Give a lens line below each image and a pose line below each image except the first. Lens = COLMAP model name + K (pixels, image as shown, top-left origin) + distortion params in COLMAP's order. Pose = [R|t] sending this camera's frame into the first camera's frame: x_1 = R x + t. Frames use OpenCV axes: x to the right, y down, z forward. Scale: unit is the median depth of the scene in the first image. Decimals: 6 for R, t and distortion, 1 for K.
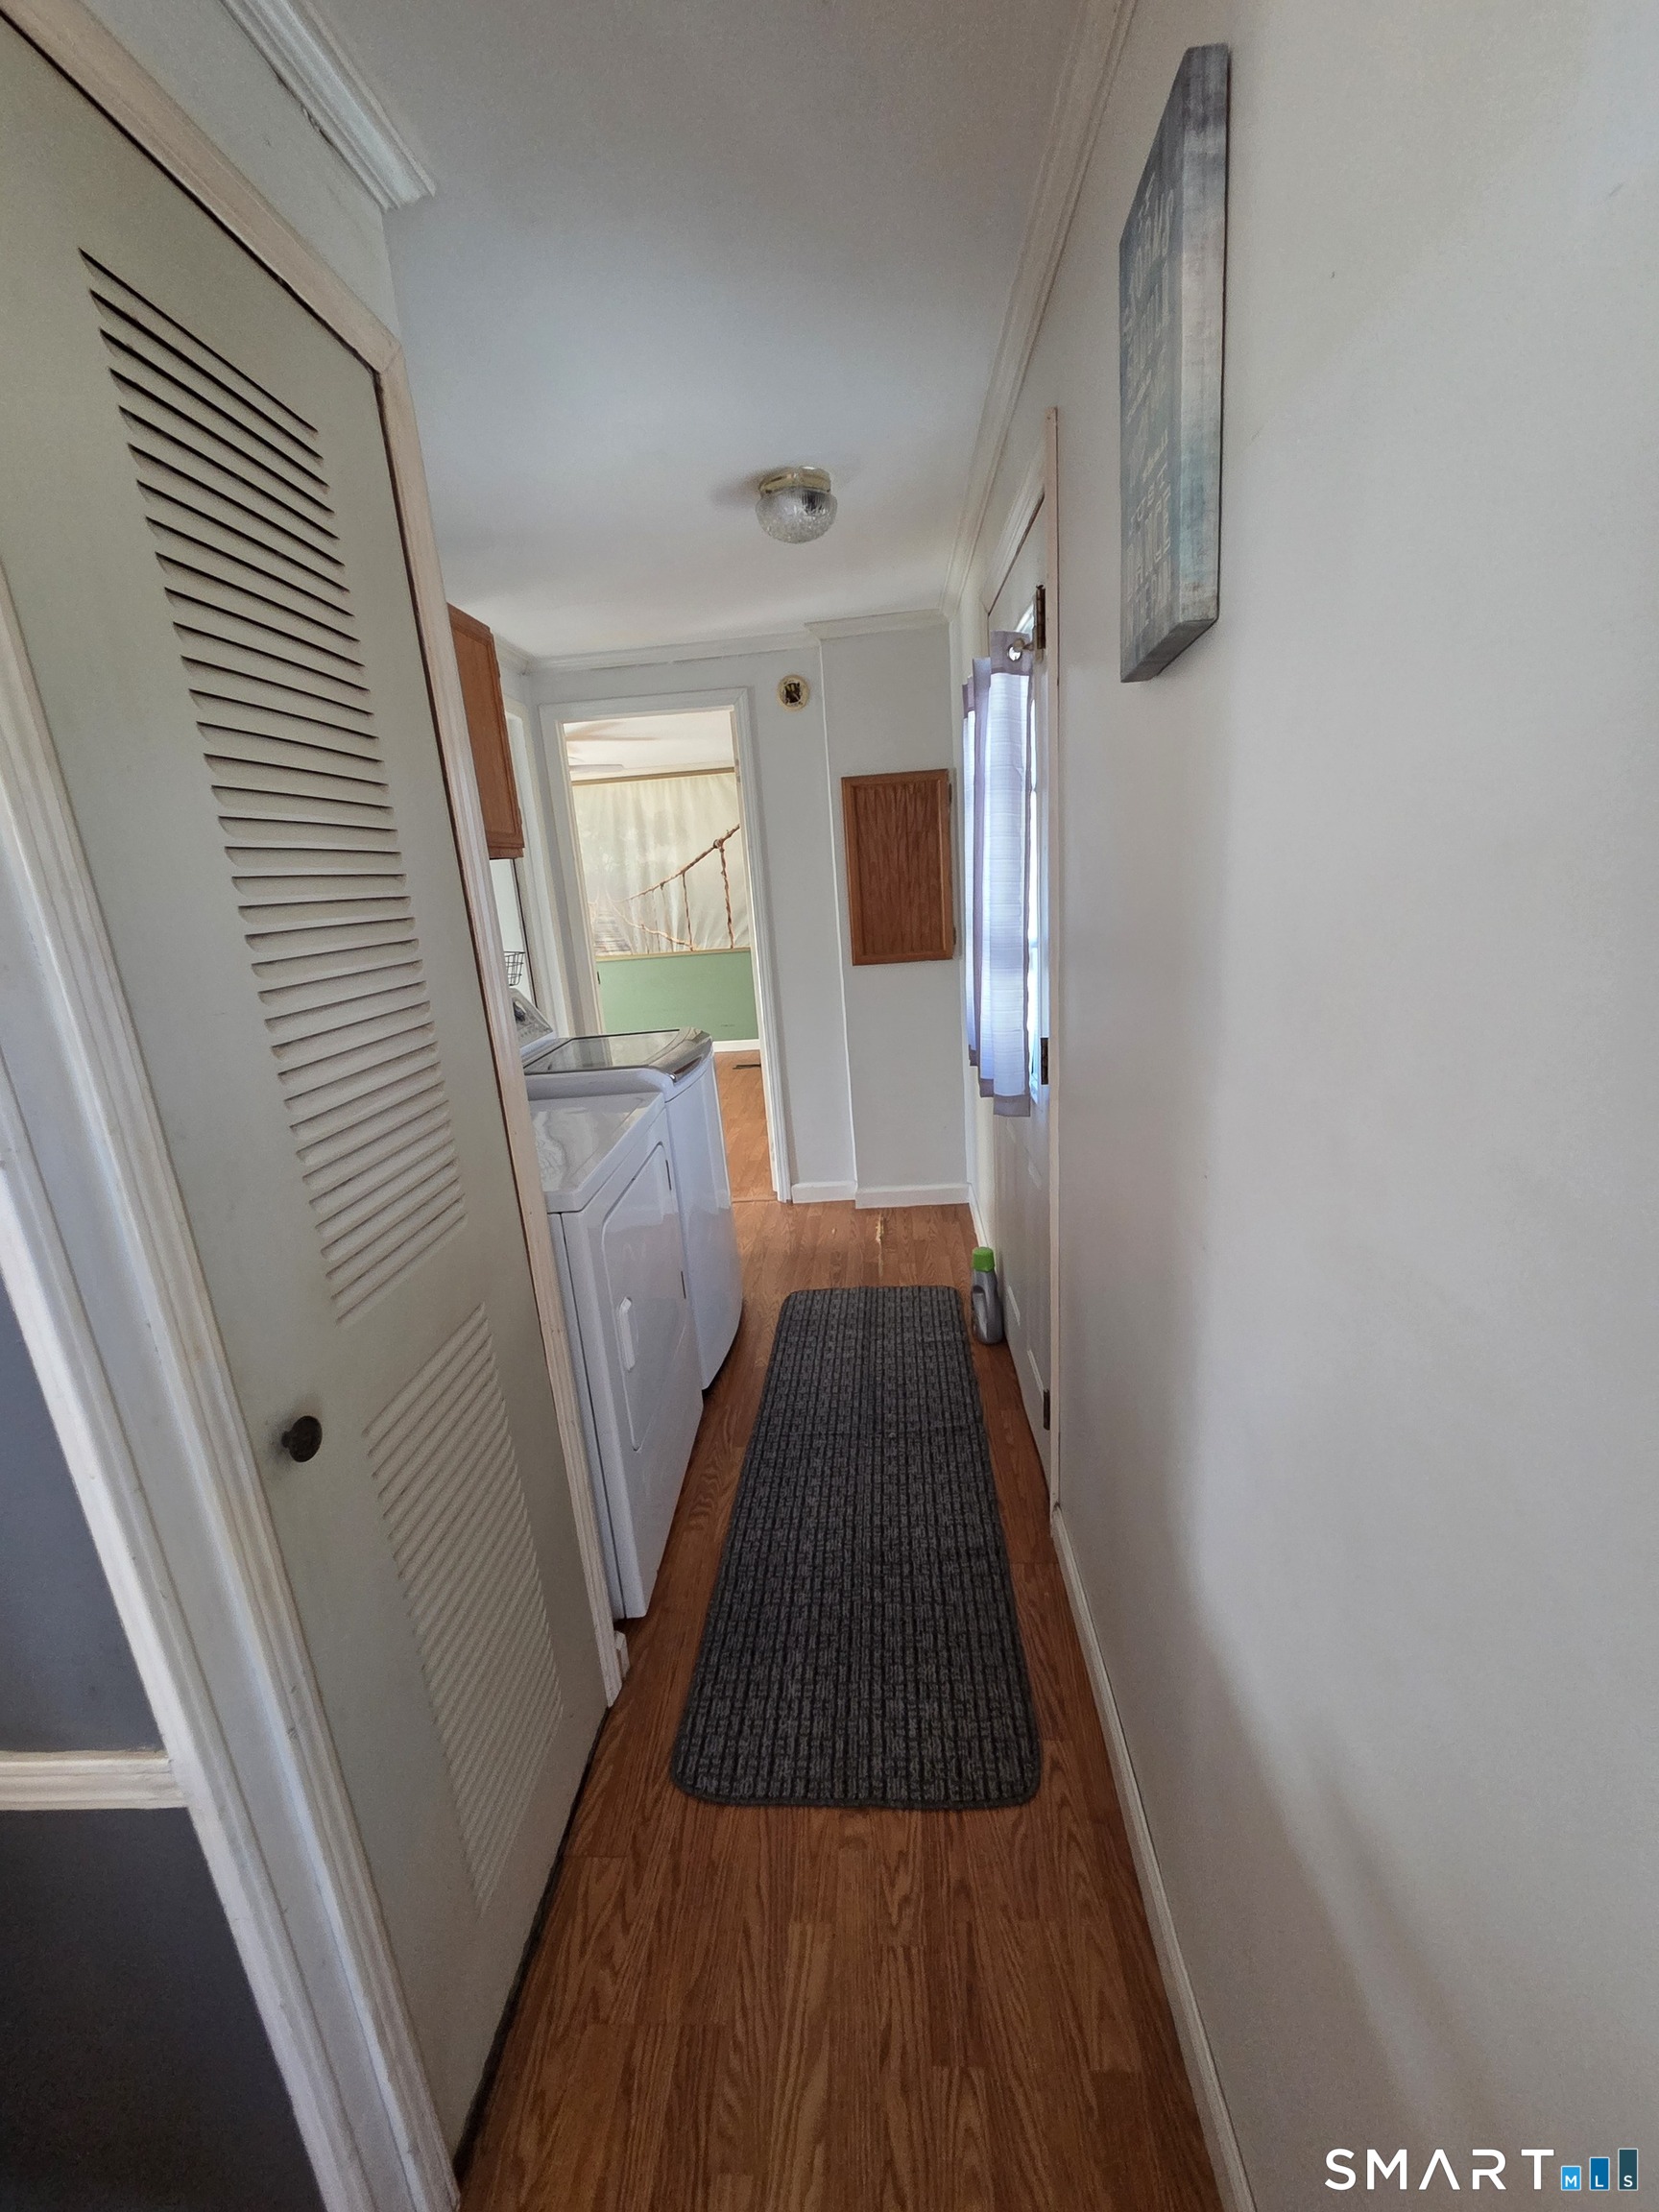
lens RADIAL K [[898.1, 0, 835.1], [0, 898.1, 1112.4], [0, 0, 1]] dist [-0.000220, 0.000143]
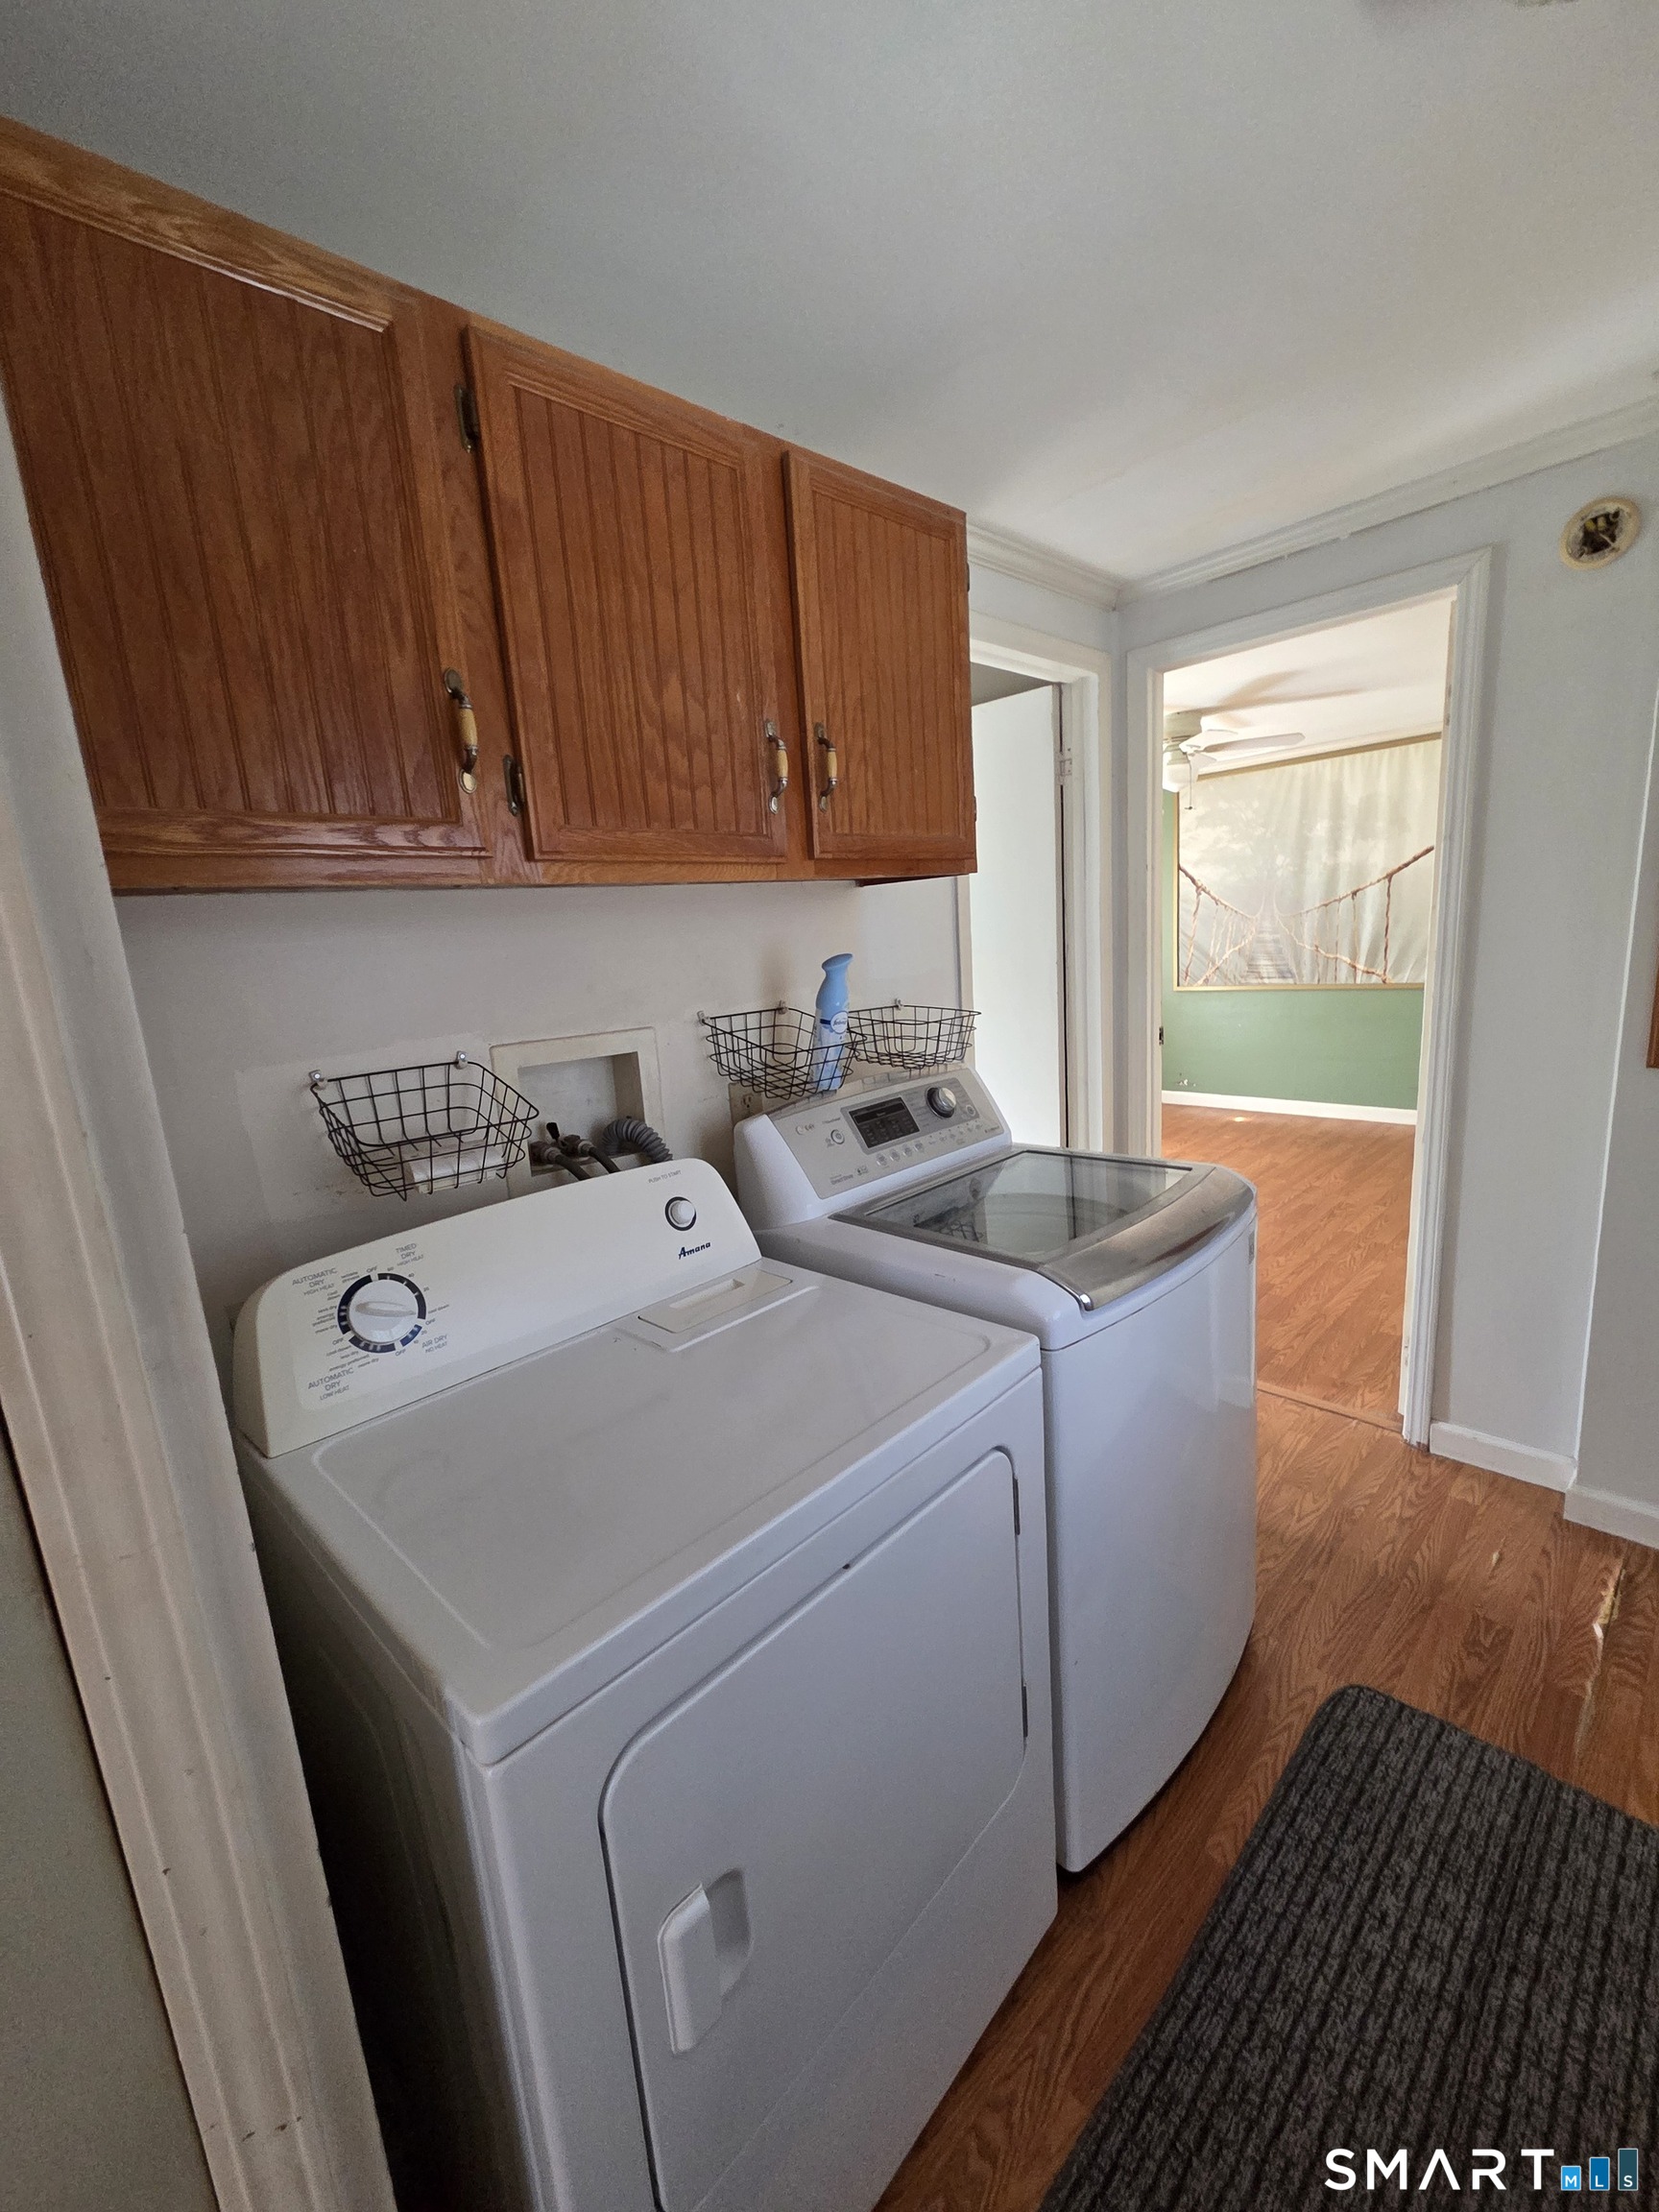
lens RADIAL K [[898.1, 0, 825.1], [0, 898.1, 1113.3], [0, 0, 1]] dist [-0.000220, 0.000143]
pose [[0.732157, 0.154406, -0.663404, 0.019969], [-0.156528, 0.986042, 0.056750, -0.095030], [0.662907, 0.062292, 0.746106, 0.329959]]
